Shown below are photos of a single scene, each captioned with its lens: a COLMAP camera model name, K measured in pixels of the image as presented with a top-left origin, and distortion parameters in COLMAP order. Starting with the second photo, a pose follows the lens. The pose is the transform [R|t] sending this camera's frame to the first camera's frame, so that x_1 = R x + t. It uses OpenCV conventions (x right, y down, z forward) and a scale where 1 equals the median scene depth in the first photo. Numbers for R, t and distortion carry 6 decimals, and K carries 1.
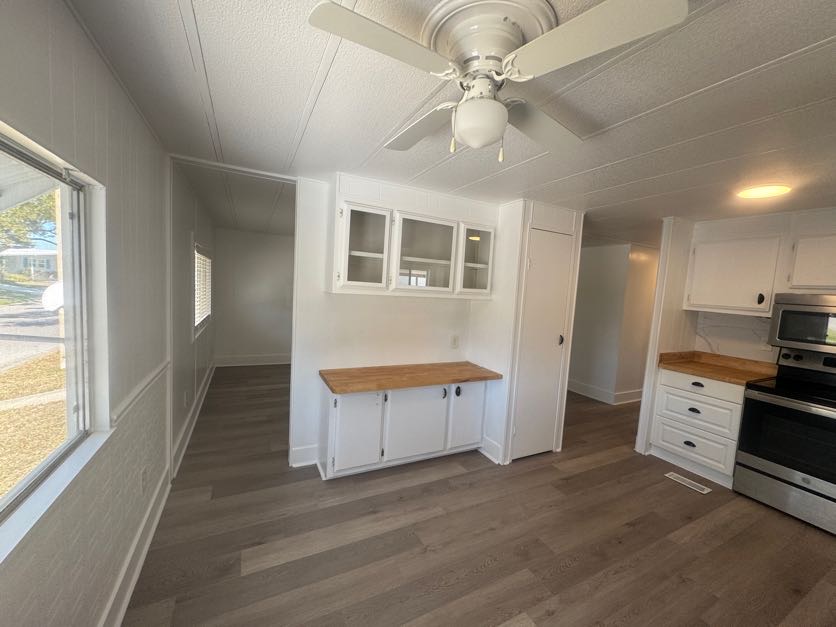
lens RADIAL K [[331.5, 0, 417.3], [0, 331.5, 314.1], [0, 0, 1]] dist [-0.002833, 0.000452]
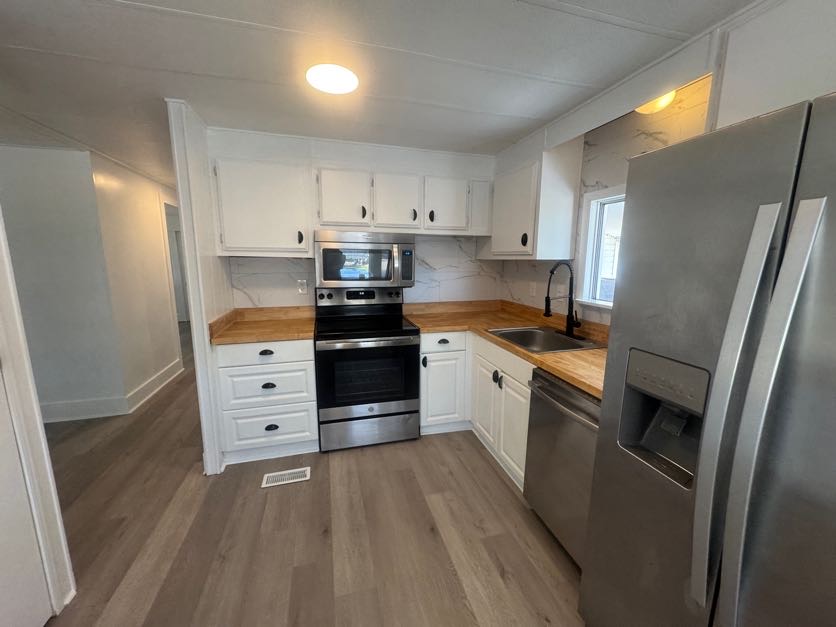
lens RADIAL K [[331.5, 0, 417.3], [0, 331.5, 314.1], [0, 0, 1]] dist [-0.002833, 0.000452]
pose [[0.193459, -0.223644, 0.955278, 0.202037], [0.084215, 0.973865, 0.210940, -0.006799], [-0.977487, 0.039641, 0.207237, 0.496558]]
